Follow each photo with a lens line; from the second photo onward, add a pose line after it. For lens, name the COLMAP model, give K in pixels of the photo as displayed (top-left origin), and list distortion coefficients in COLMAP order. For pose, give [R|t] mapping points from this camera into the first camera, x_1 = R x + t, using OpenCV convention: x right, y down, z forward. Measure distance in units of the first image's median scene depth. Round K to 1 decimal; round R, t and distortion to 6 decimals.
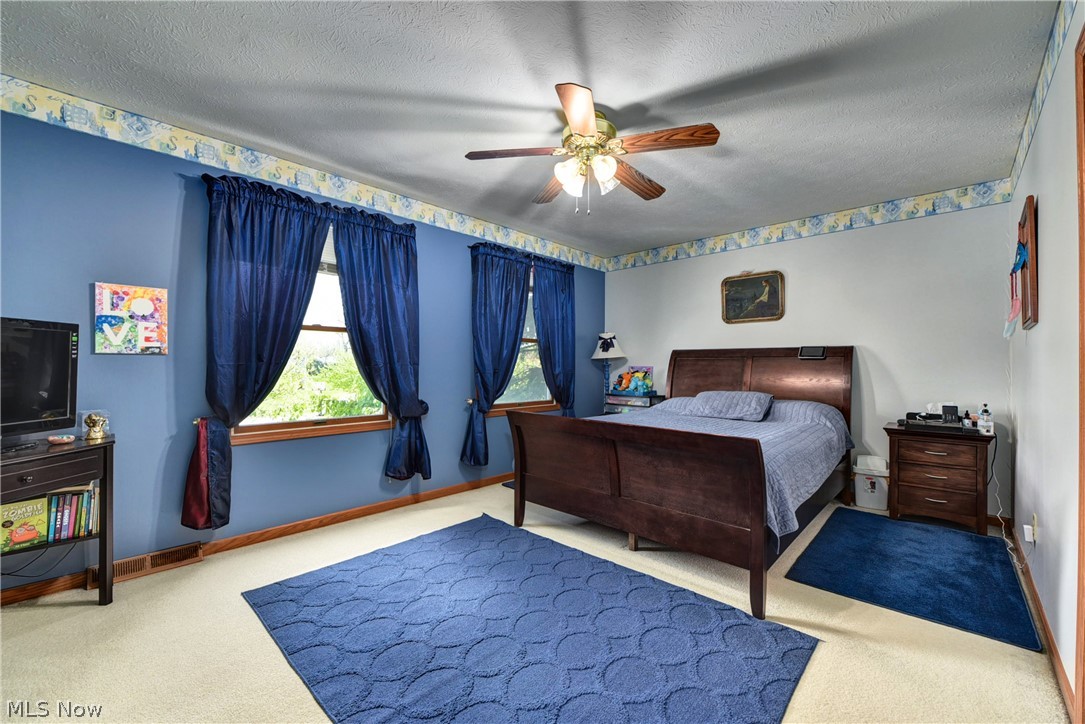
lens RADIAL K [[434.7, 0, 544.5], [0, 434.7, 363.5], [0, 0, 1]] dist [-0.010388, -0.000410]
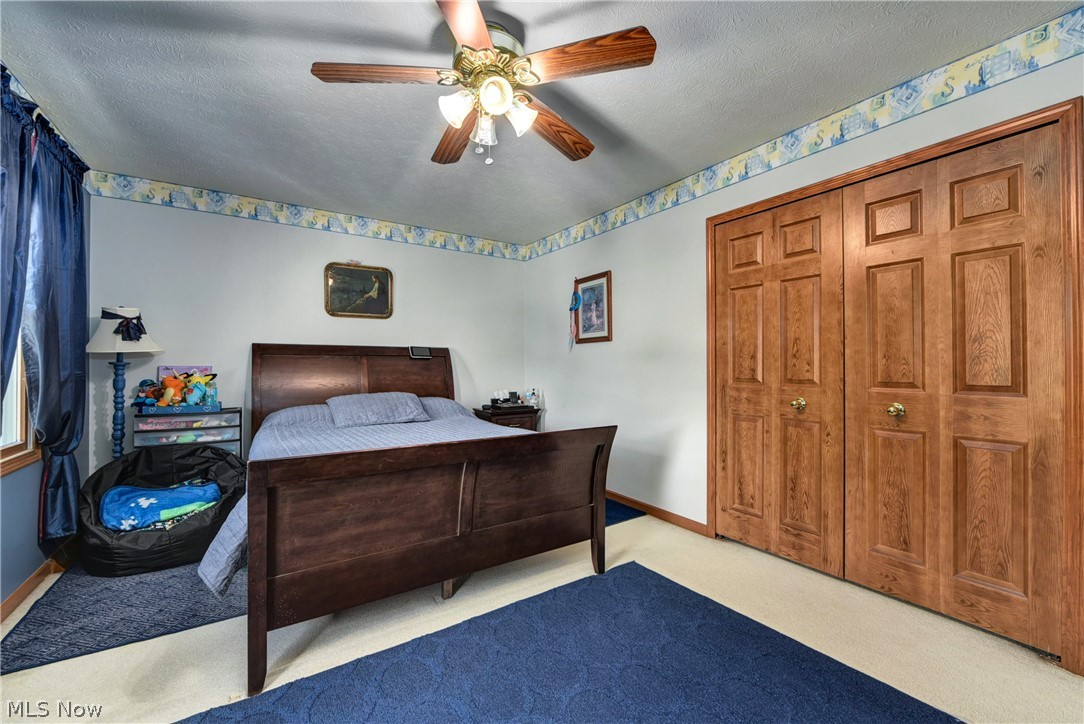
lens RADIAL K [[442.7, 0, 548.7], [0, 442.7, 357.6], [0, 0, 1]] dist [0.014813, -0.000283]
pose [[0.217426, 0.005526, 0.976061, -0.355917], [-0.009475, 0.999949, -0.003551, -0.009882], [-0.976031, -0.008476, 0.217467, 0.393899]]
